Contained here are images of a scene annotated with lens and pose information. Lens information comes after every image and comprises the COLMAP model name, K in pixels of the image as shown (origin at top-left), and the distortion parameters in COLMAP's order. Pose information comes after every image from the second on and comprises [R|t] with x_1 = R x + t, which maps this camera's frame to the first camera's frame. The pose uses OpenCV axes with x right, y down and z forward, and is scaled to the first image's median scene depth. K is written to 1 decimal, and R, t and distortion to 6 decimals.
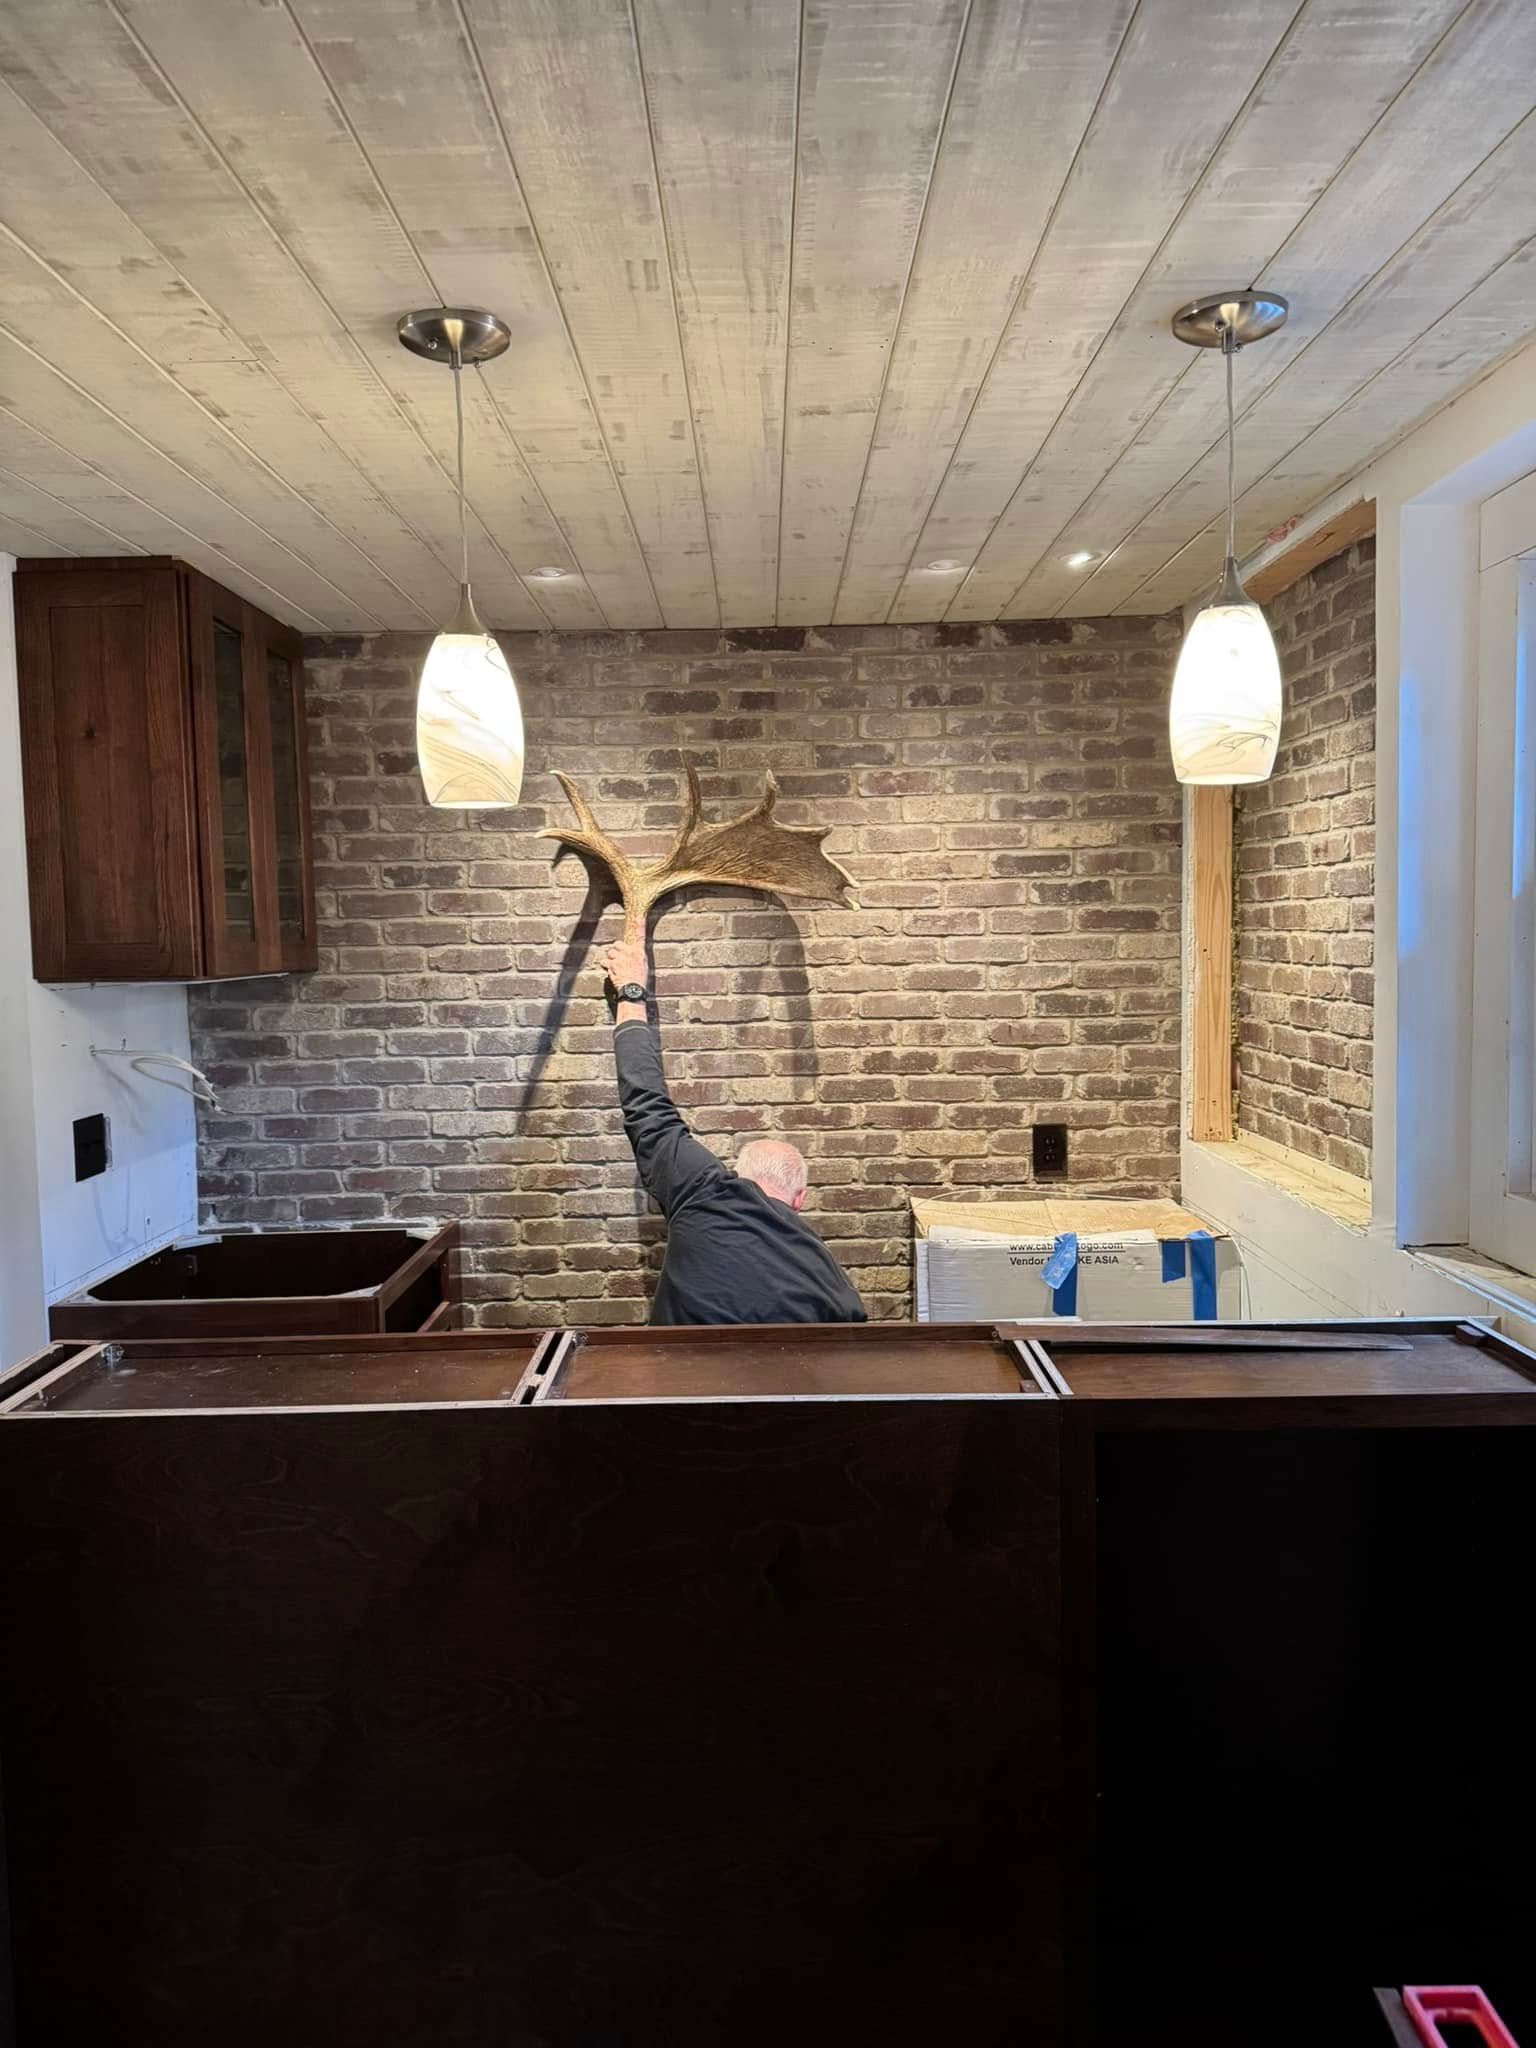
lens RADIAL K [[1426.1, 0, 767.0], [0, 1426.1, 1033.5], [0, 0, 1]] dist [0.076941, -0.061470]
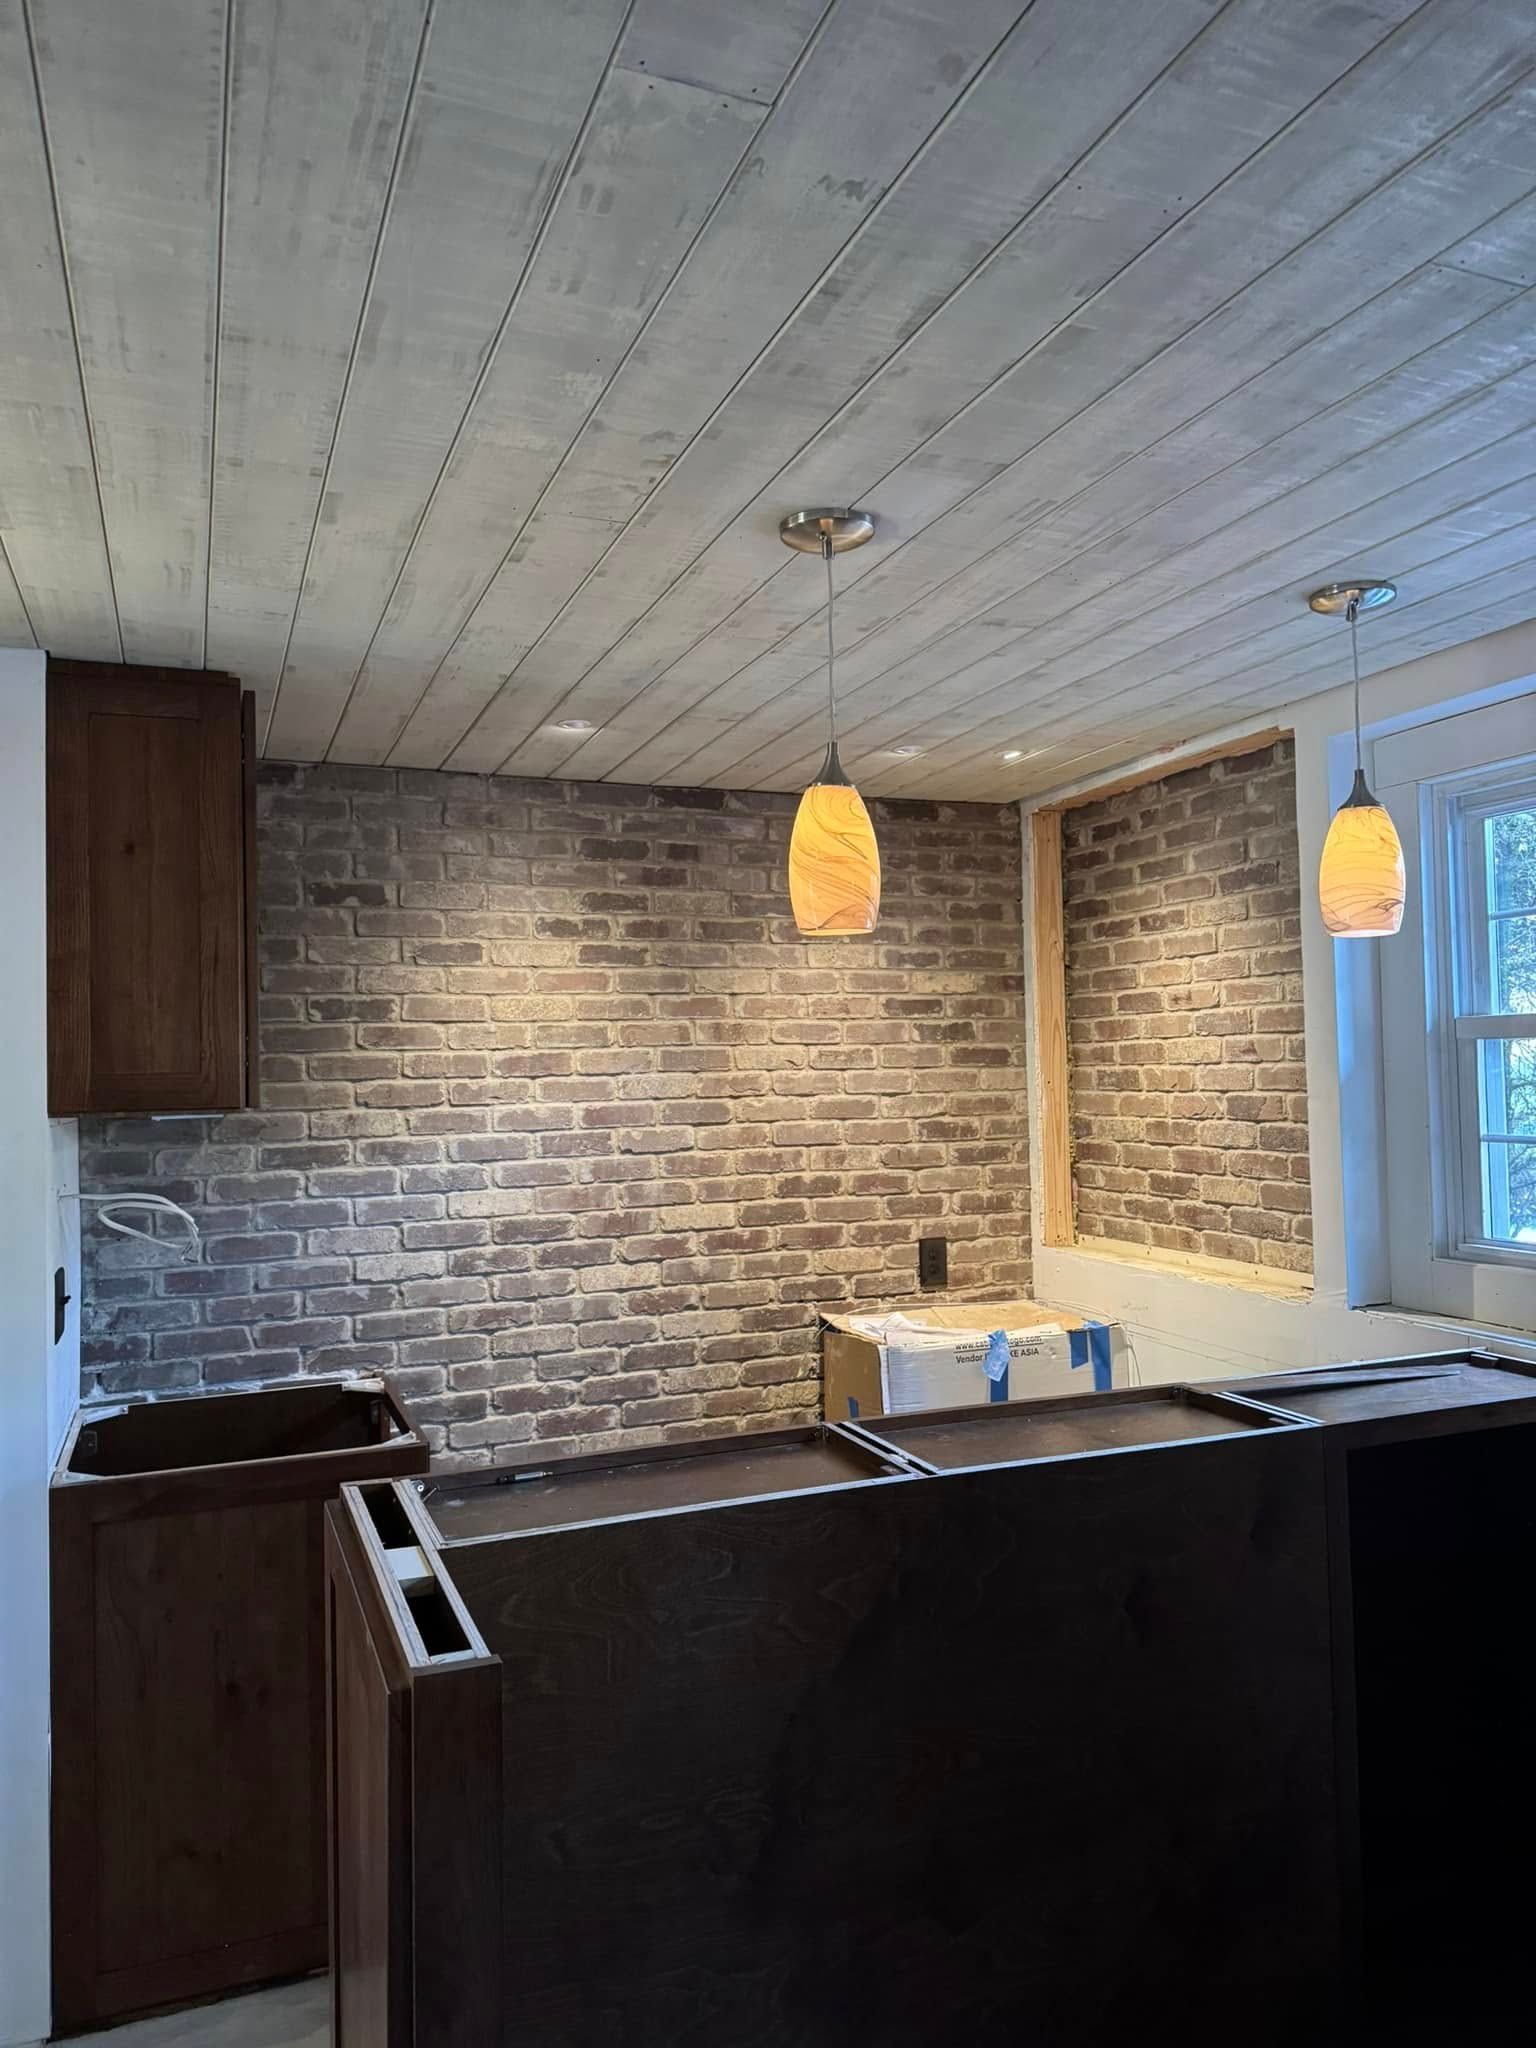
lens RADIAL K [[1426.1, 0, 762.4], [0, 1426.1, 1032.1], [0, 0, 1]] dist [0.076941, -0.061470]
pose [[0.925964, 0.010340, 0.377469, -0.408150], [0.032454, 0.993747, -0.106833, 0.021216], [-0.376214, 0.111174, 0.919839, 0.005733]]
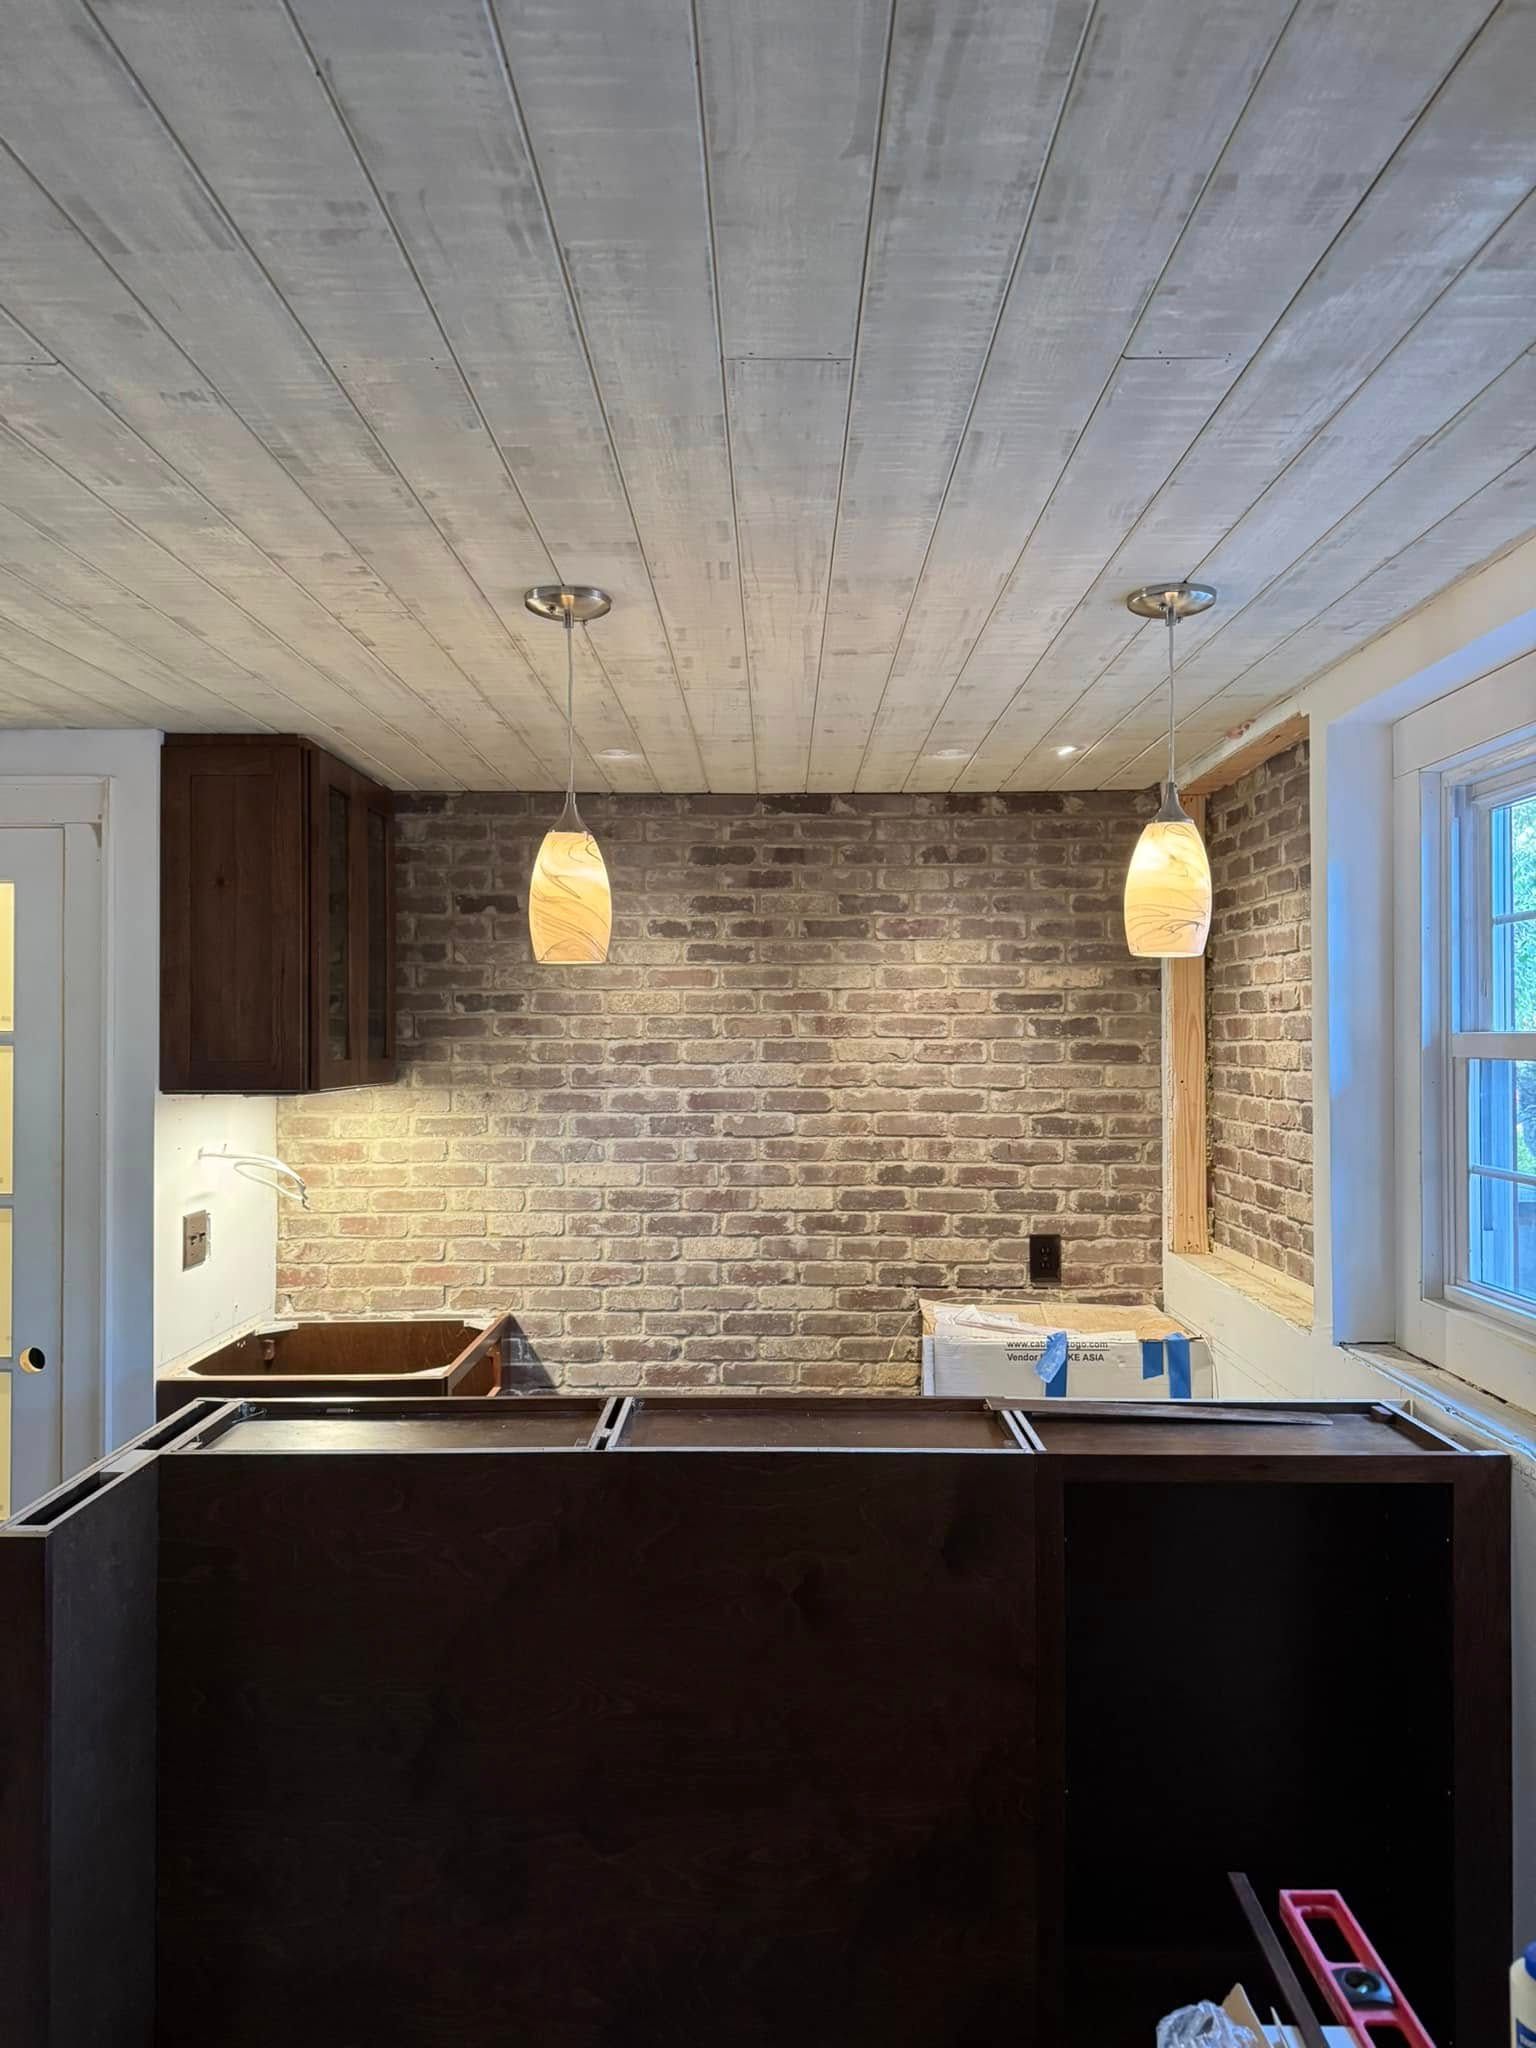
lens RADIAL K [[1426.1, 0, 777.8], [0, 1426.1, 1032.6], [0, 0, 1]] dist [0.076941, -0.061470]
pose [[0.999822, 0.018602, -0.003084, -0.010745], [-0.018787, 0.996741, -0.078448, -0.002368], [0.001615, 0.078492, 0.996913, -0.143675]]
